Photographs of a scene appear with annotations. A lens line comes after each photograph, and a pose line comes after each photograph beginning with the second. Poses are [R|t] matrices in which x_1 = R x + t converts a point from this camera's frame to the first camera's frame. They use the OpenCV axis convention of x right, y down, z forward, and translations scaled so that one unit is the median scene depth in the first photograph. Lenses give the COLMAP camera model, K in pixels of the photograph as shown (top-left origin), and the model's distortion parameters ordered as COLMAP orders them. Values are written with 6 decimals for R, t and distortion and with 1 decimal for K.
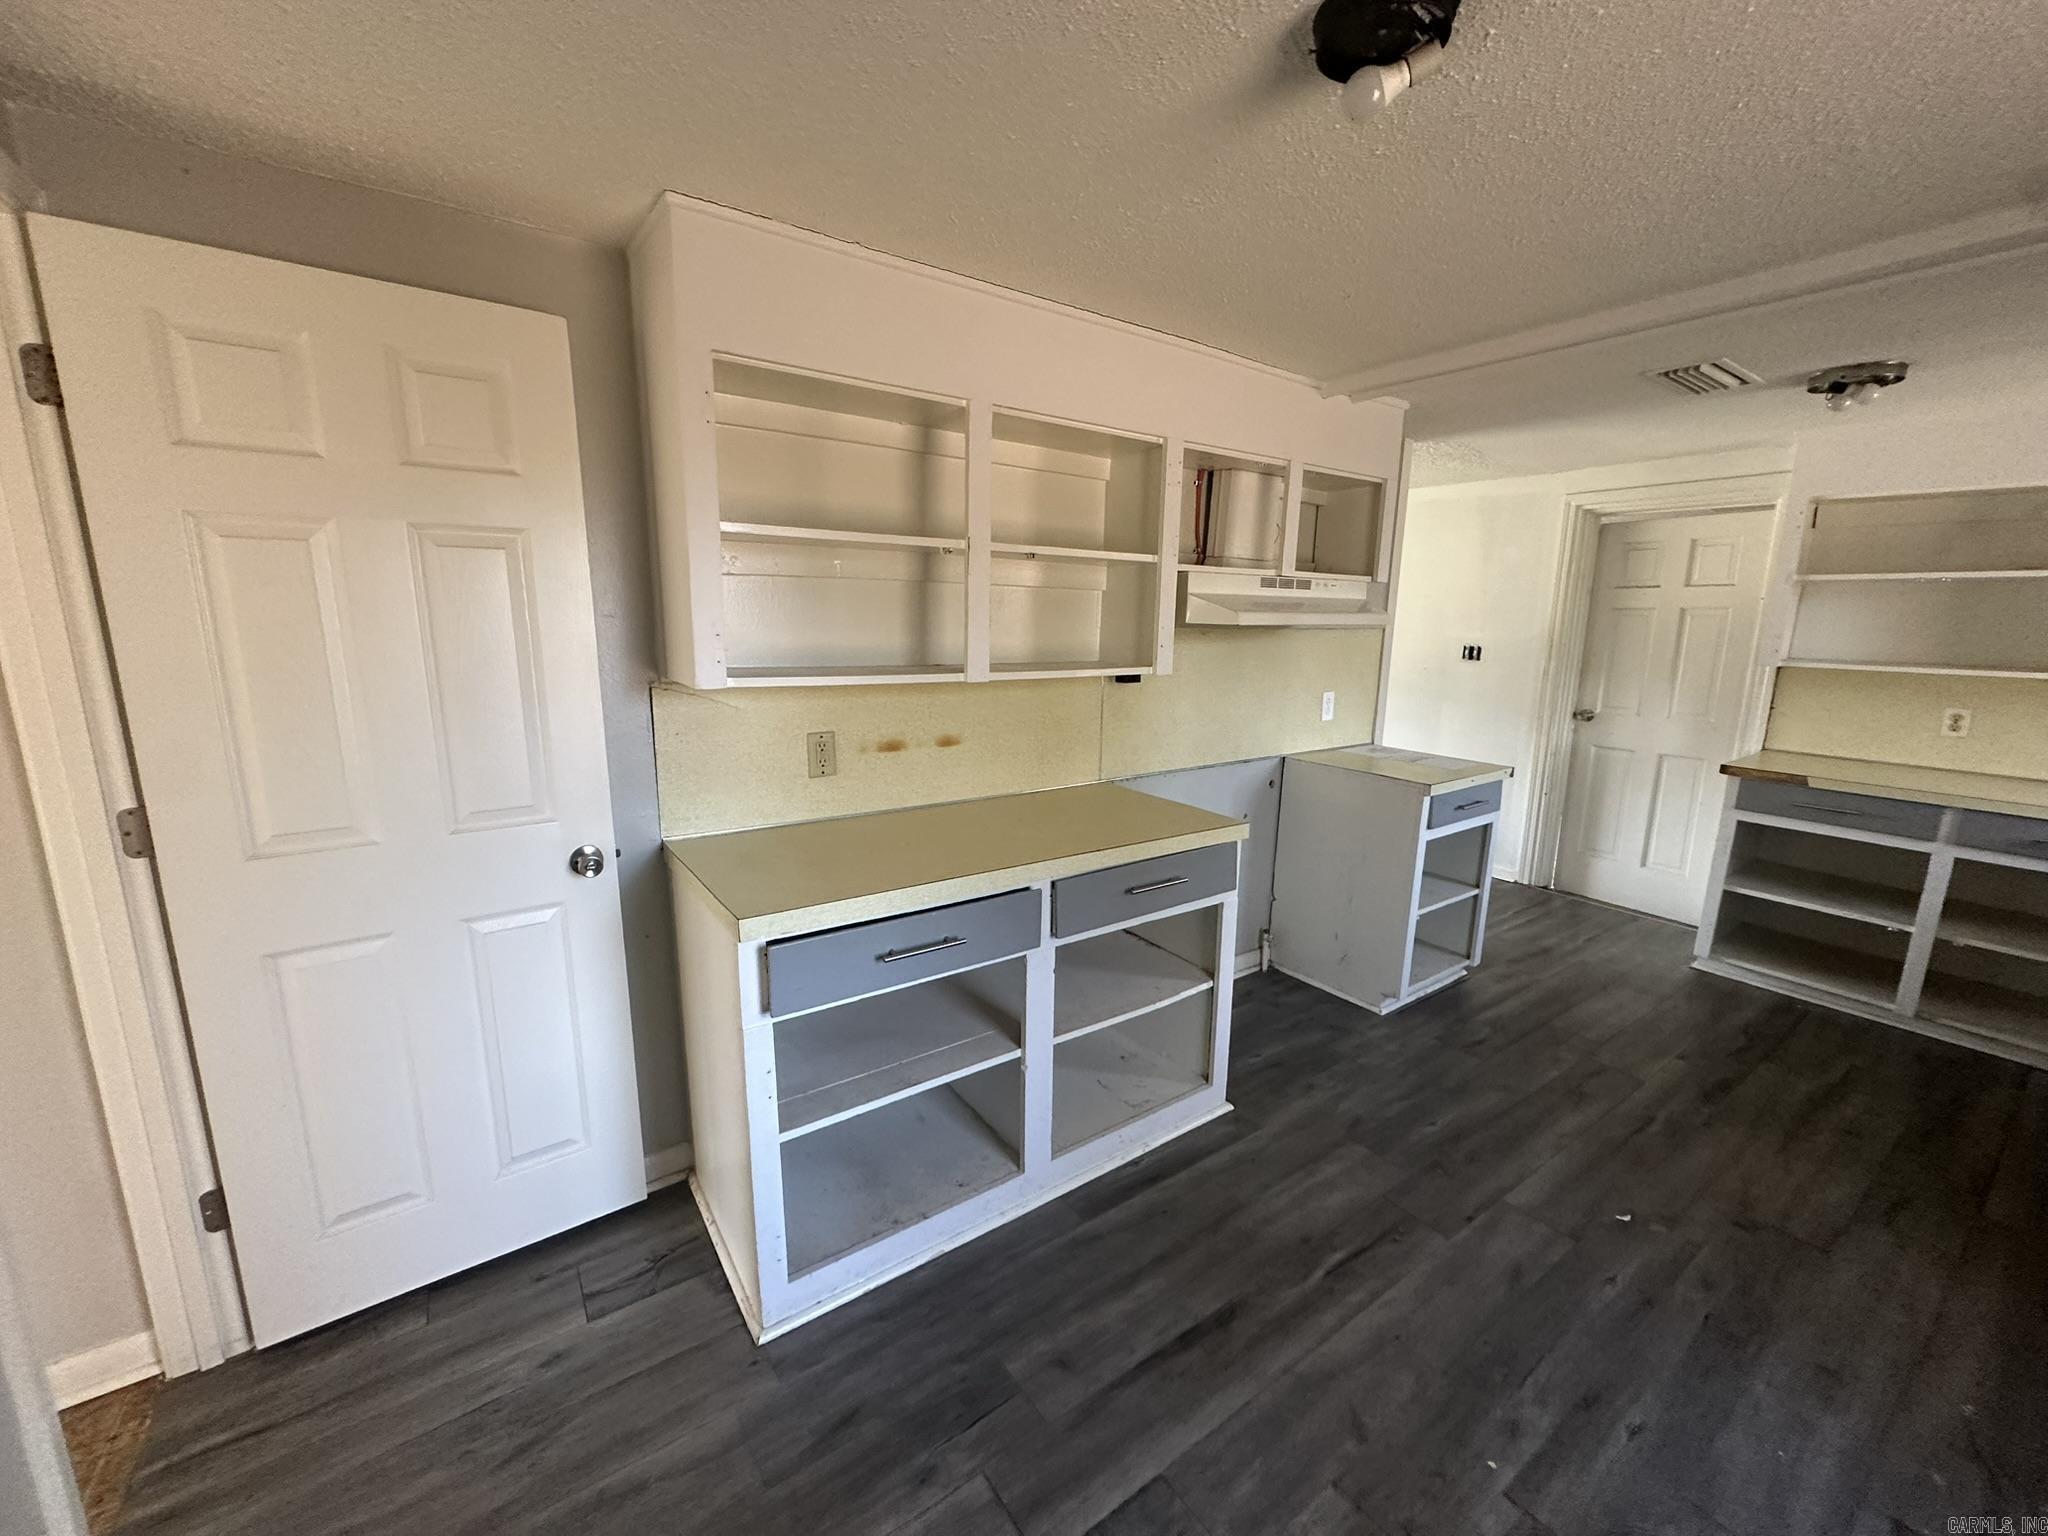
lens RADIAL K [[807.5, 0, 1031.1], [0, 807.5, 764.8], [0, 0, 1]] dist [-0.000469, -0.000304]
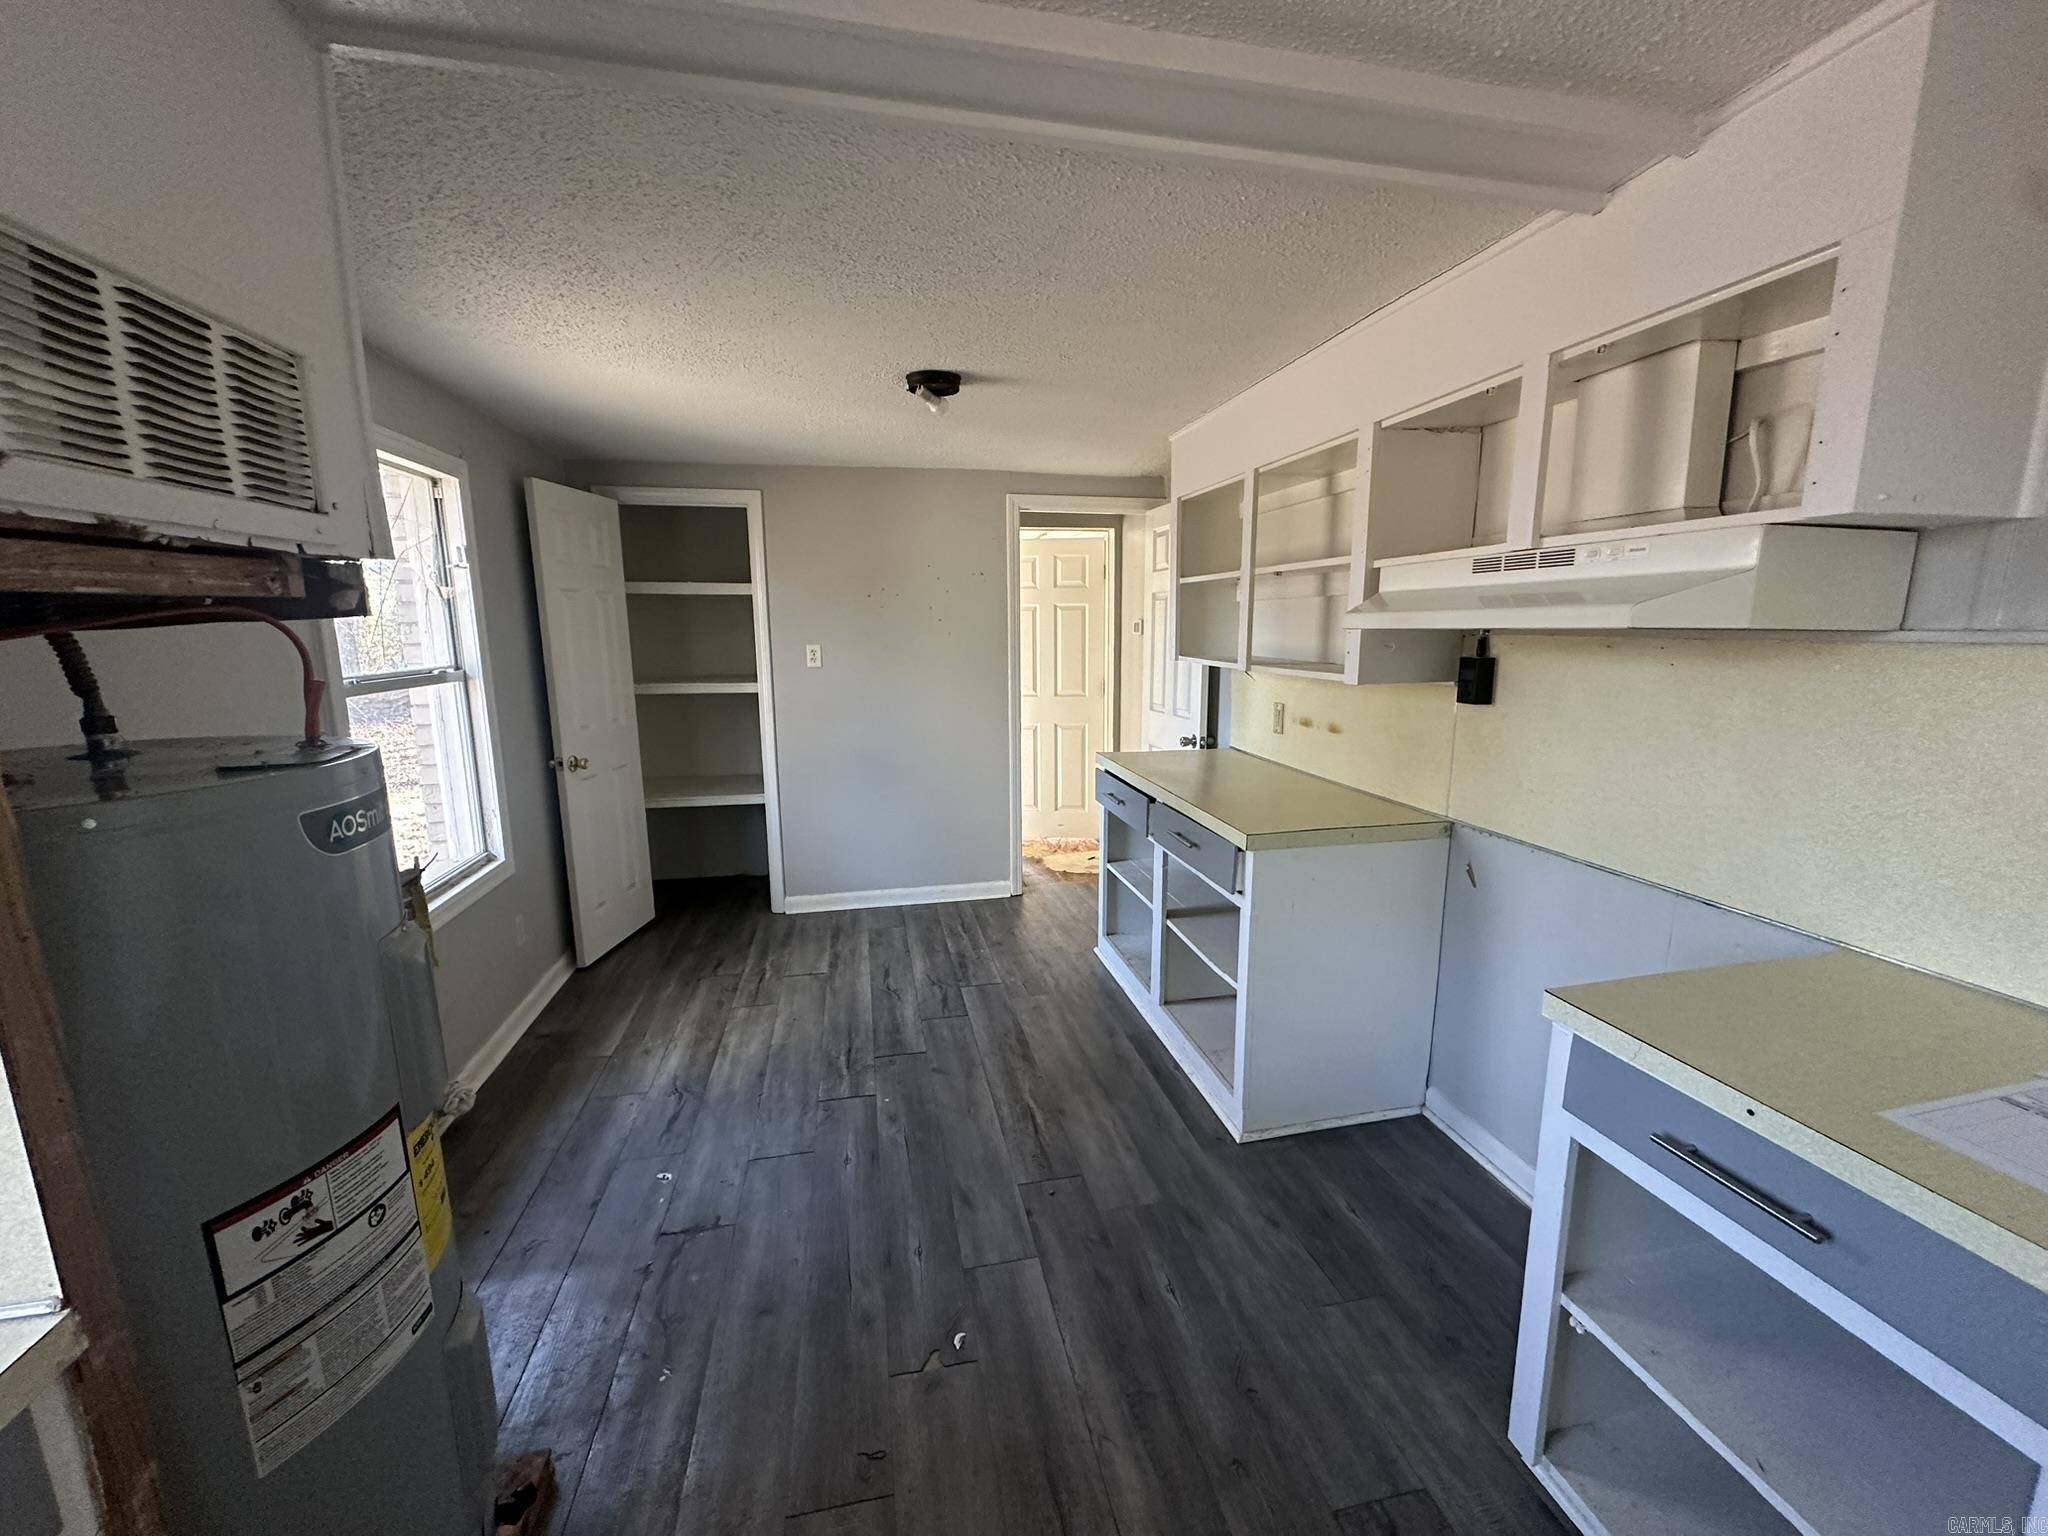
lens RADIAL K [[807.5, 0, 1031.1], [0, 807.5, 764.8], [0, 0, 1]] dist [-0.000469, -0.000304]
pose [[-0.387972, 0.143115, -0.910492, 1.341513], [-0.171759, 0.959339, 0.223982, -0.194624], [0.905525, 0.243284, -0.347615, 1.182642]]
